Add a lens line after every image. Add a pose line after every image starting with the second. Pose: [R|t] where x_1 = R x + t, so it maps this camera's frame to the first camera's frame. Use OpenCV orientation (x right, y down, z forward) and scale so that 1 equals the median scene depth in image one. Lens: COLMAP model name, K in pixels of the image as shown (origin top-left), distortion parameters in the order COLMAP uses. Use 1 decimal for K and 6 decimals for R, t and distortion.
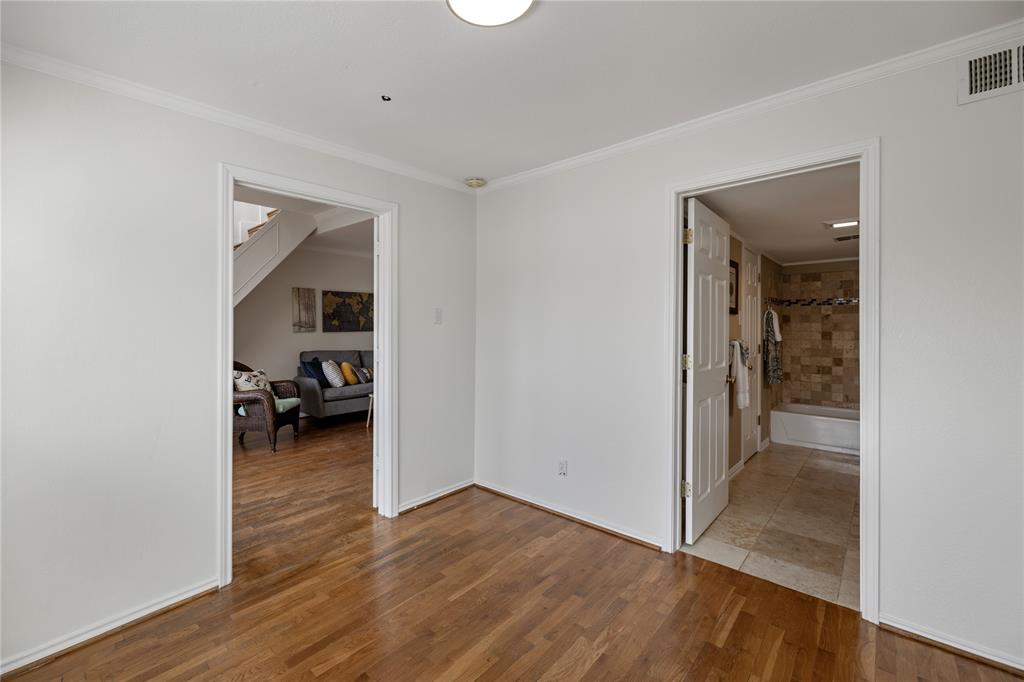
lens RADIAL K [[437.7, 0, 504.0], [0, 437.7, 327.8], [0, 0, 1]] dist [0.000450, 0.000798]
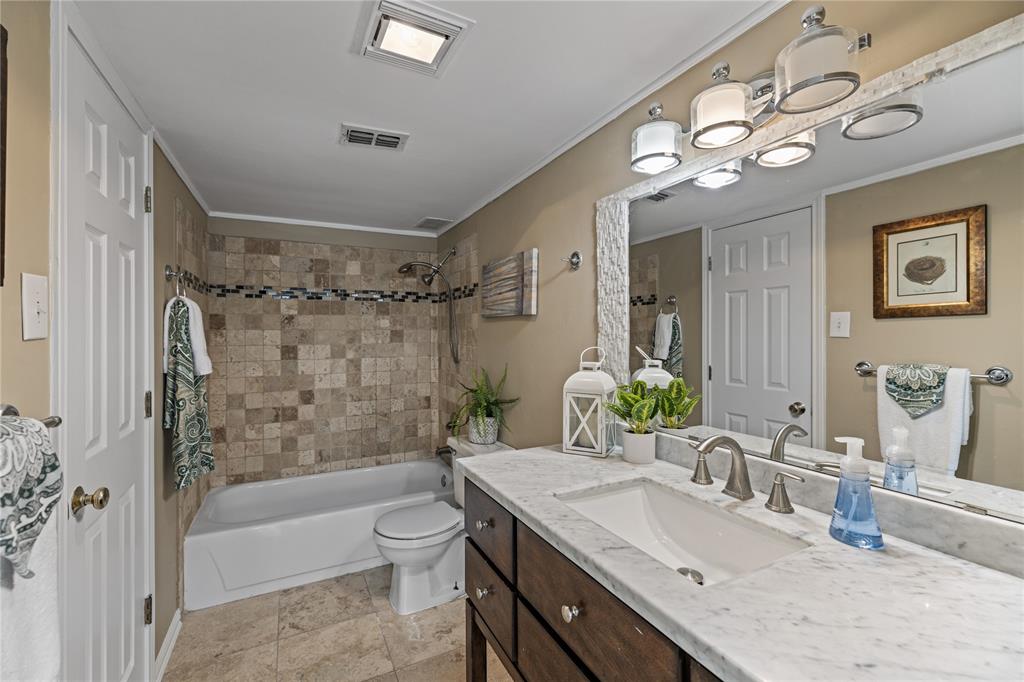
lens RADIAL K [[437.7, 0, 510.2], [0, 437.7, 334.3], [0, 0, 1]] dist [0.000450, 0.000798]
pose [[0.377706, -0.003189, 0.925920, 0.319951], [0.003966, 0.999990, 0.001826, -0.005693], [-0.925917, 0.002982, 0.377715, 0.520925]]
